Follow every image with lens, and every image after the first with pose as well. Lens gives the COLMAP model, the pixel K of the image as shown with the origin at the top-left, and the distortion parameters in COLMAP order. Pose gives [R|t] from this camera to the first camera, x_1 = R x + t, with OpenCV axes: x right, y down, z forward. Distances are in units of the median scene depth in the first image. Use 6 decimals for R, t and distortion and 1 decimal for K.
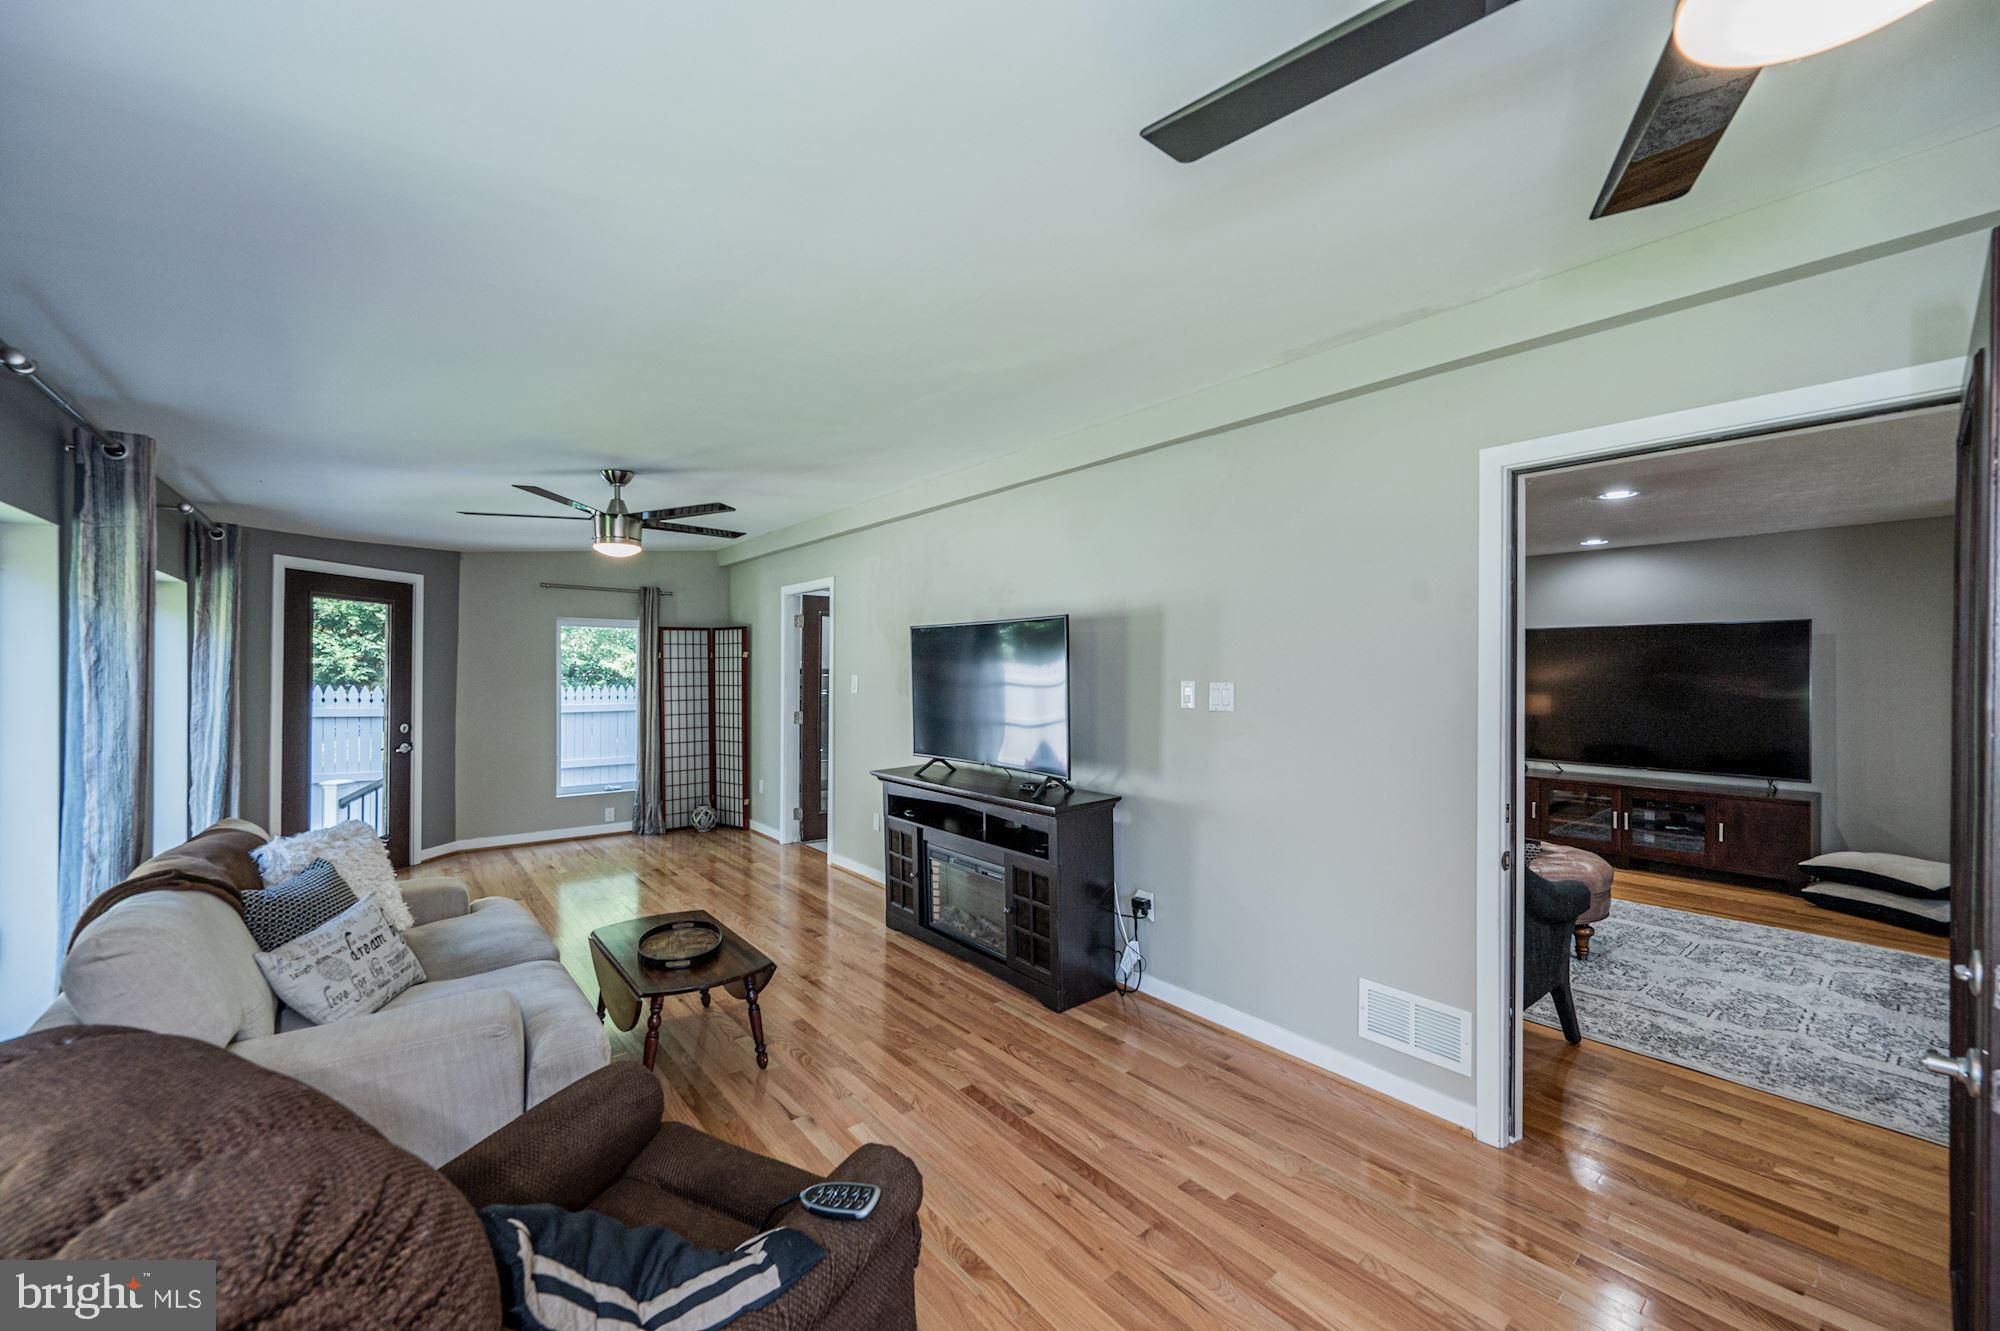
lens RADIAL K [[810.2, 0, 991.1], [0, 810.2, 661.6], [0, 0, 1]] dist [-0.002087, 0.000822]
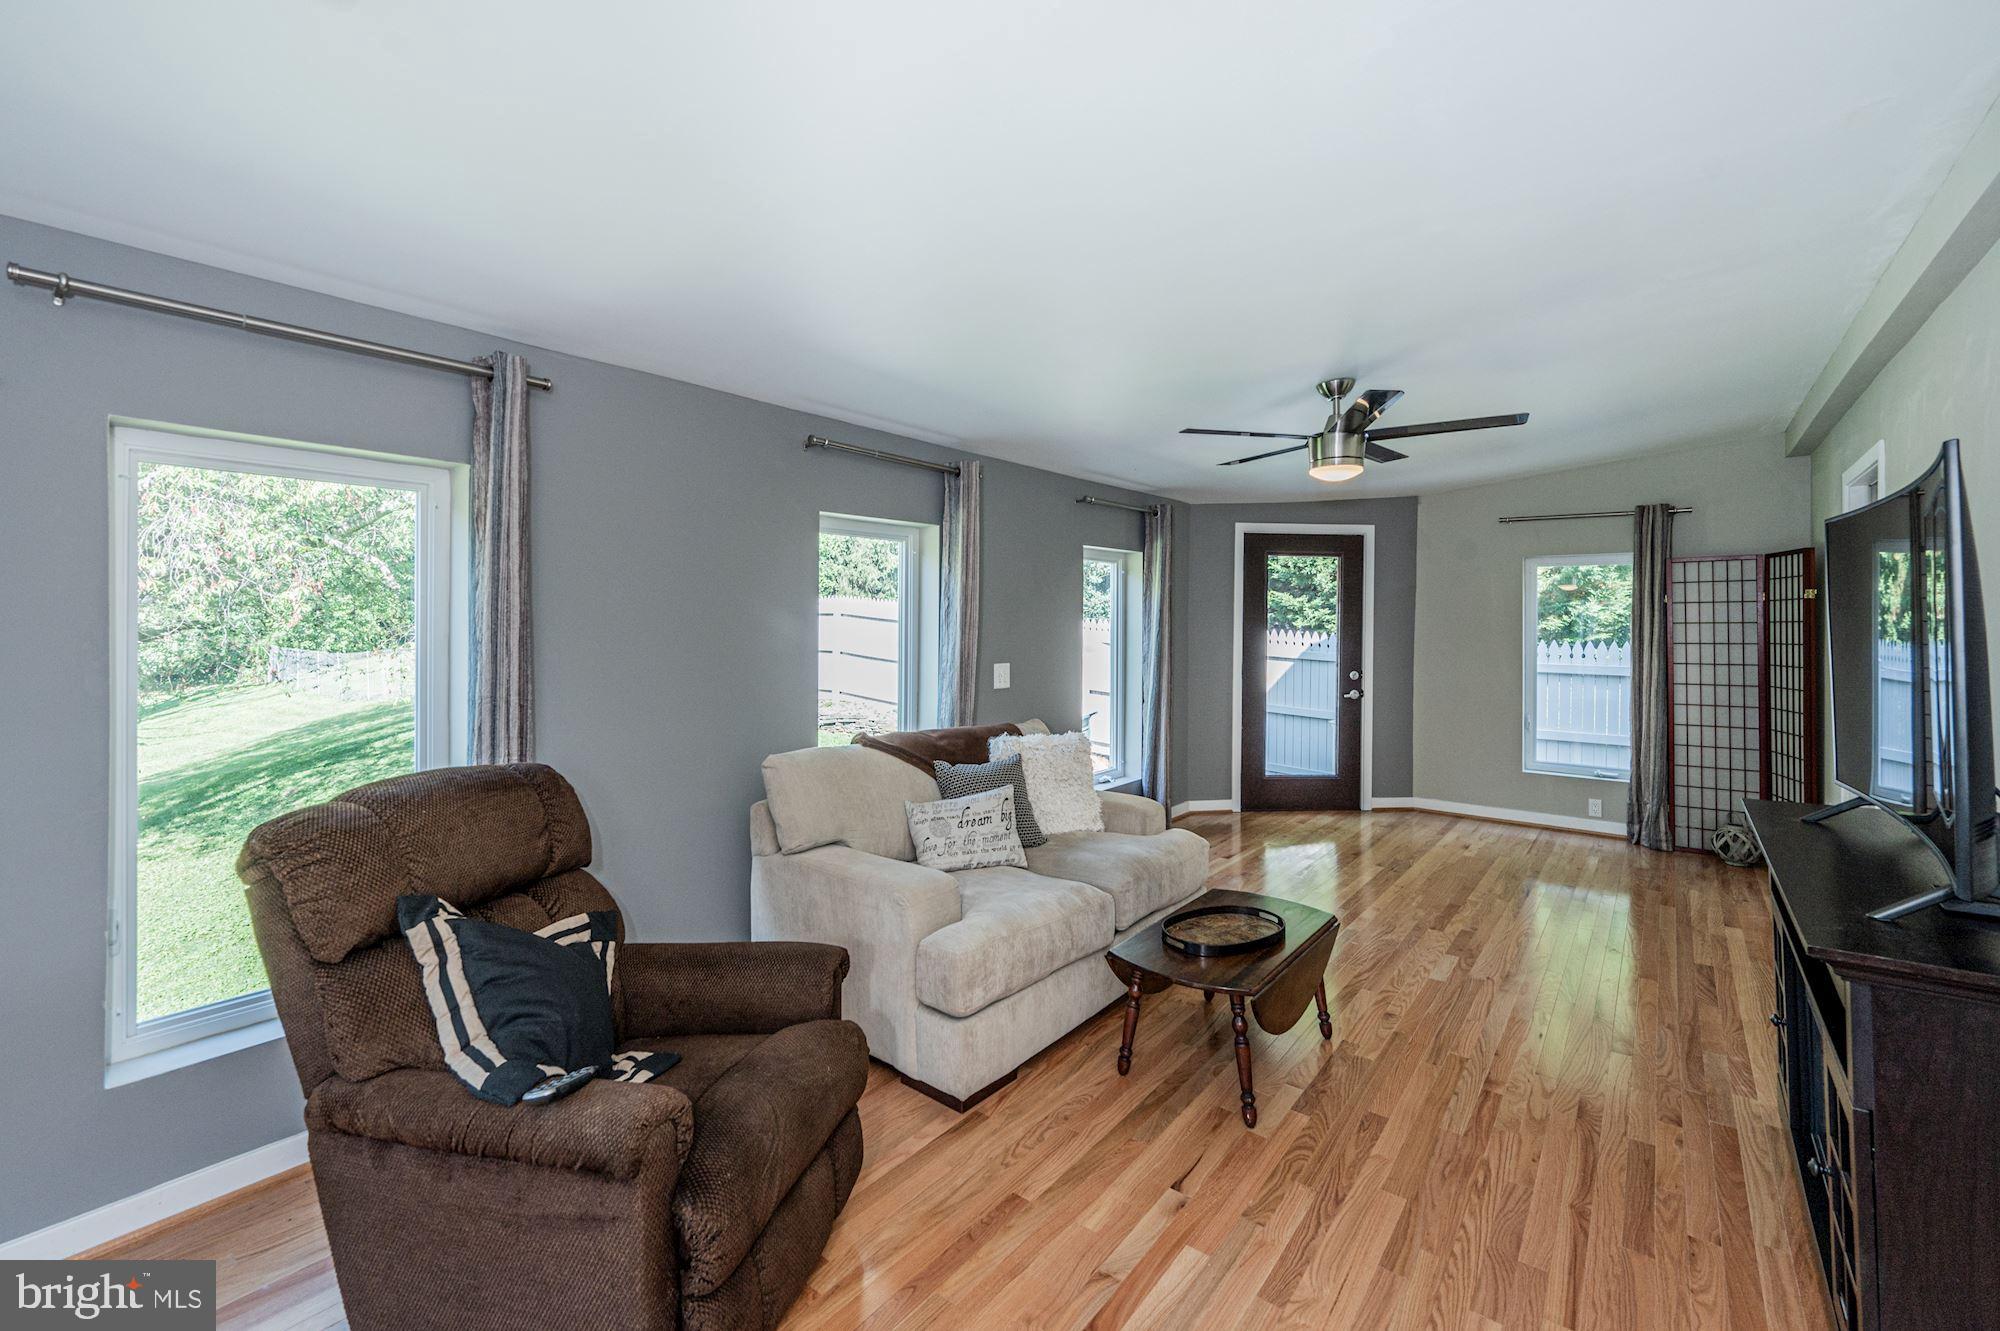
lens RADIAL K [[810.2, 0, 904.9], [0, 810.2, 625.4], [0, 0, 1]] dist [-0.002087, 0.000822]
pose [[0.187828, 0.005556, -0.982186, 0.182241], [0.003026, 0.999976, 0.006235, 0.010331], [0.982197, -0.004143, 0.187807, 0.240713]]
